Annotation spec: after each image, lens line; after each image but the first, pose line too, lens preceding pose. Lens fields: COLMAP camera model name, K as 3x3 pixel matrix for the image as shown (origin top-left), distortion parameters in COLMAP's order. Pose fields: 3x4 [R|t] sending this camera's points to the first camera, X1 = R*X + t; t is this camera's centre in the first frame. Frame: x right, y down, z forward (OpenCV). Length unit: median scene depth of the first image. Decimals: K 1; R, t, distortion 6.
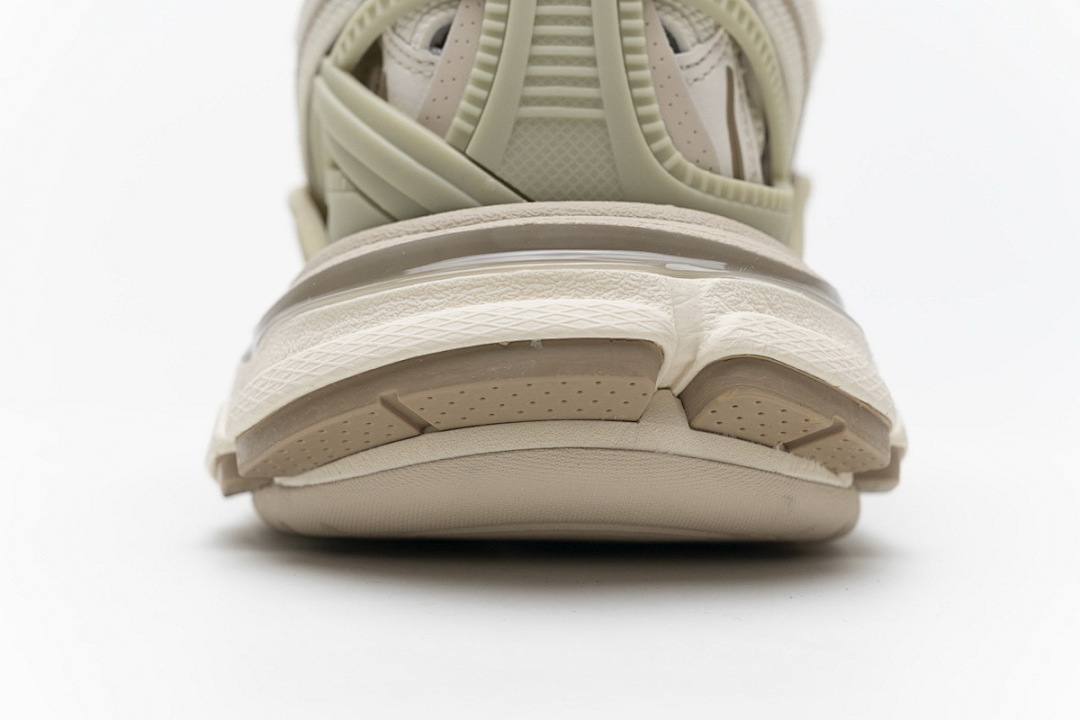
lens RADIAL K [[2048.4, 0, 538.7], [0, 2048.4, 369.2], [0, 0, 1]] dist [-0.007327, 0.000000]
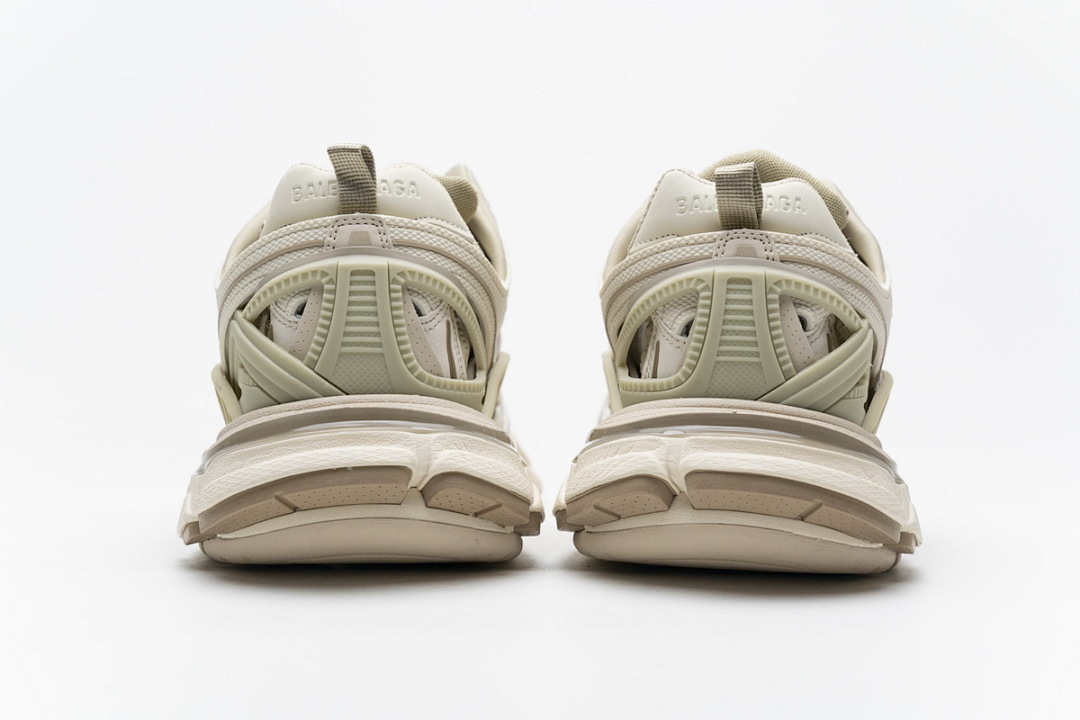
lens RADIAL K [[2048.4, 0, 537.8], [0, 2048.4, 353.8], [0, 0, 1]] dist [-0.007327, 0.000000]
pose [[0.996732, -0.013594, 0.079632, 0.022928], [0.015518, 0.999601, -0.023588, -0.071113], [-0.079280, 0.024747, 0.996545, -1.012410]]
